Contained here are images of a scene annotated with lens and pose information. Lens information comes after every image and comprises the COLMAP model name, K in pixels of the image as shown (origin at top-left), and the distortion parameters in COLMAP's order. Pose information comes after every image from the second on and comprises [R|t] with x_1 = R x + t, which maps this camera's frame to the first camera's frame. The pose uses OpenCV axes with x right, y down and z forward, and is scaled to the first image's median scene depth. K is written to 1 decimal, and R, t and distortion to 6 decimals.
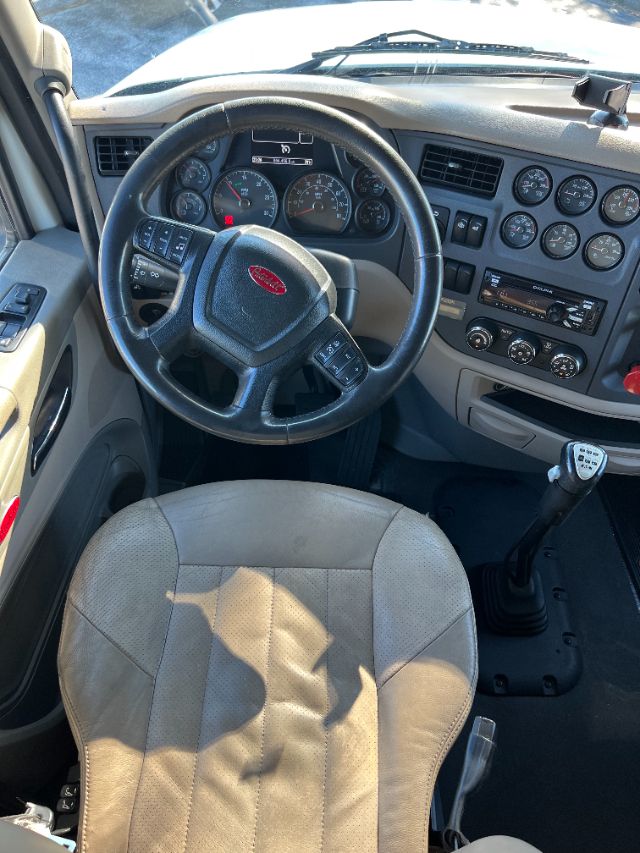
lens RADIAL K [[639.9, 0, 320.0], [0, 639.9, 426.5], [0, 0, 1]] dist [0.036460, -0.044273]
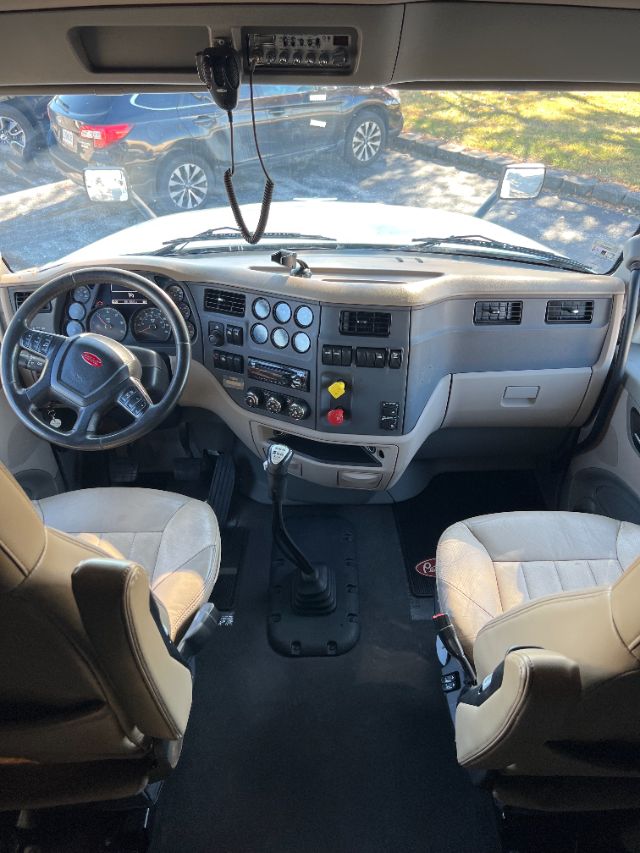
lens RADIAL K [[643.1, 0, 327.2], [0, 643.1, 424.9], [0, 0, 1]] dist [0.044764, -0.051839]
pose [[0.999064, -0.040099, -0.016212, 0.508024], [0.035332, 0.972820, -0.228850, 0.330698], [0.024948, 0.228064, 0.973327, -0.607574]]
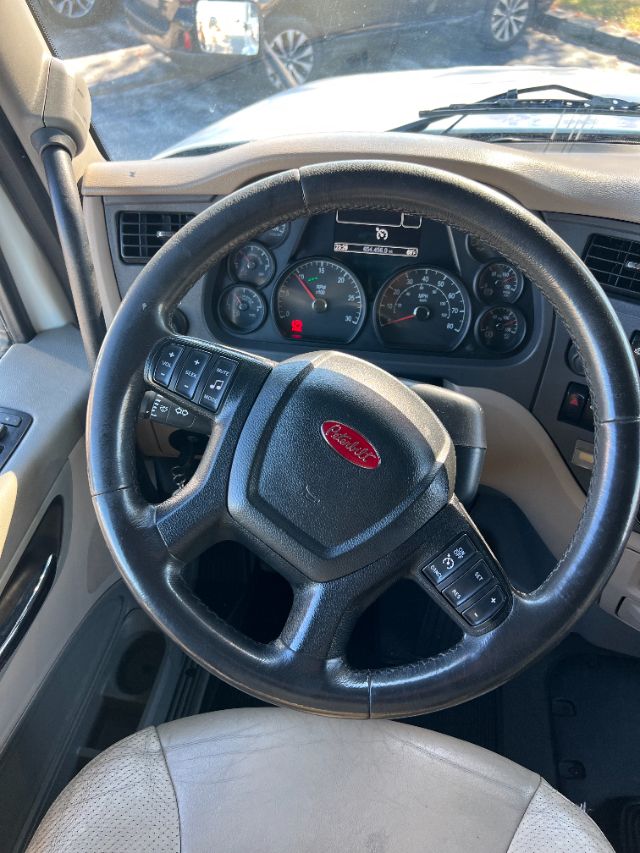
lens RADIAL K [[643.1, 0, 327.2], [0, 643.1, 424.9], [0, 0, 1]] dist [0.044764, -0.051839]
pose [[0.995287, 0.053002, -0.081202, -0.047020], [-0.060795, 0.993453, -0.096721, -0.156570], [0.075544, 0.101202, 0.991994, 0.323603]]
